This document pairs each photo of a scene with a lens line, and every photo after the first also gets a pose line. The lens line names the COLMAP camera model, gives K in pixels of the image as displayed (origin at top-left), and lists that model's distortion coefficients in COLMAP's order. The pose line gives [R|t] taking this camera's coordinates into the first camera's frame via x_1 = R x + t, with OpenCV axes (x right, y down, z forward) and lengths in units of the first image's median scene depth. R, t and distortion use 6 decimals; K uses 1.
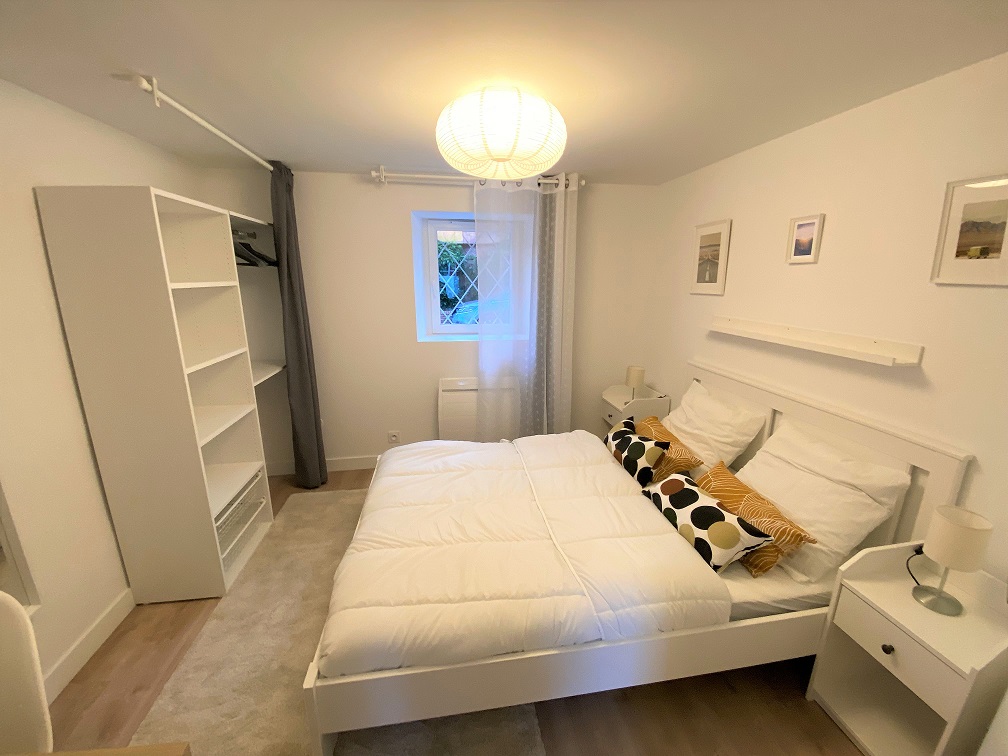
lens RADIAL K [[407.6, 0, 504.0], [0, 407.6, 378.0], [0, 0, 1]] dist [0.003001, 0.000080]
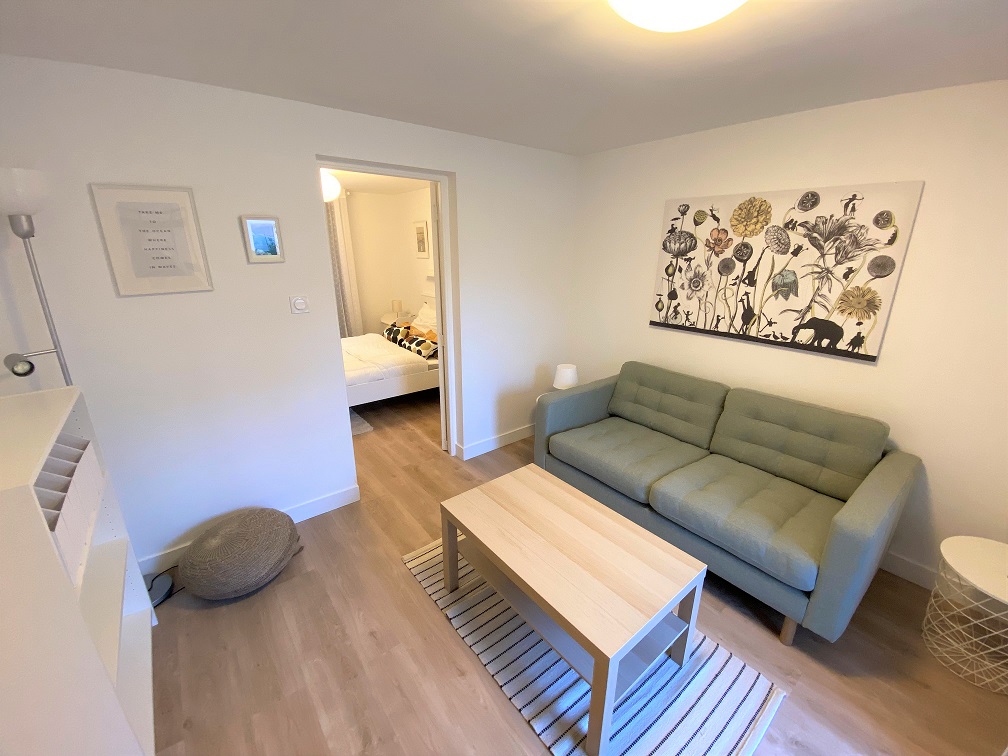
lens RADIAL K [[407.6, 0, 504.0], [0, 407.6, 378.0], [0, 0, 1]] dist [0.003001, 0.000080]
pose [[0.870590, -0.156481, 0.466462, -0.219533], [0.122628, 0.987167, 0.102291, 0.265582], [-0.476483, -0.031852, 0.878606, -1.164723]]
